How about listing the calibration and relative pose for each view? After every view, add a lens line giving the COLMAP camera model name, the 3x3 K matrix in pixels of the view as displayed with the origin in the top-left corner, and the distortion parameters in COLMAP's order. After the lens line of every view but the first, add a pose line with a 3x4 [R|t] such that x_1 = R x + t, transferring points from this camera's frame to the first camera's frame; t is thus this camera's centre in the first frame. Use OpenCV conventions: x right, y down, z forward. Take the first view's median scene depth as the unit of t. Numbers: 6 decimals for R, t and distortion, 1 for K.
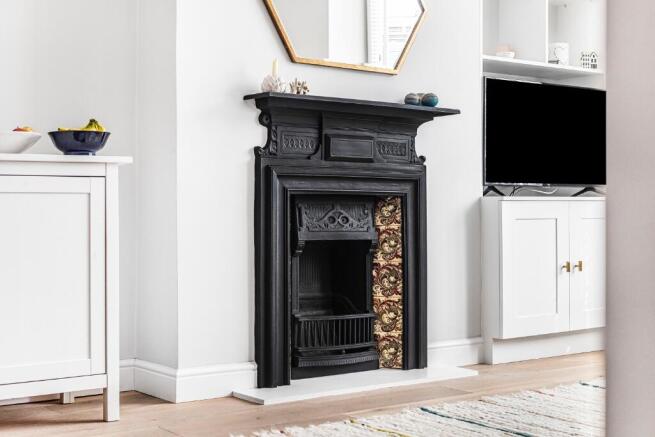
lens RADIAL K [[962.9, 0, 327.4], [0, 962.9, 218.9], [0, 0, 1]] dist [-0.110091, 0.000000]
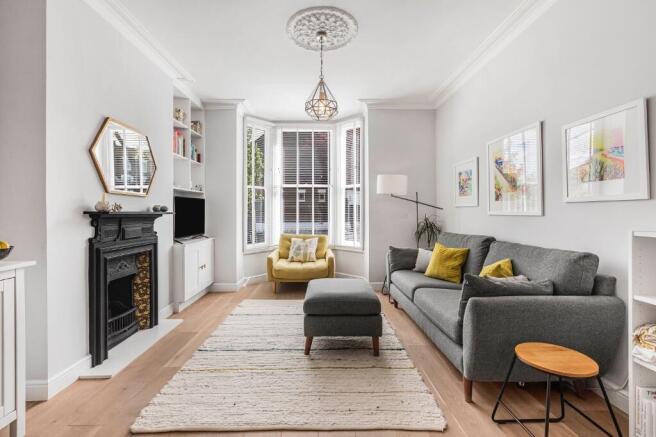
lens RADIAL K [[300.9, 0, 328.3], [0, 300.9, 213.7], [0, 0, 1]] dist [0.003655, -0.001009]
pose [[0.588352, -0.006264, 0.808581, -0.244770], [0.015916, 0.999866, -0.003836, -0.101293], [-0.808448, 0.015126, 0.588373, 0.247228]]
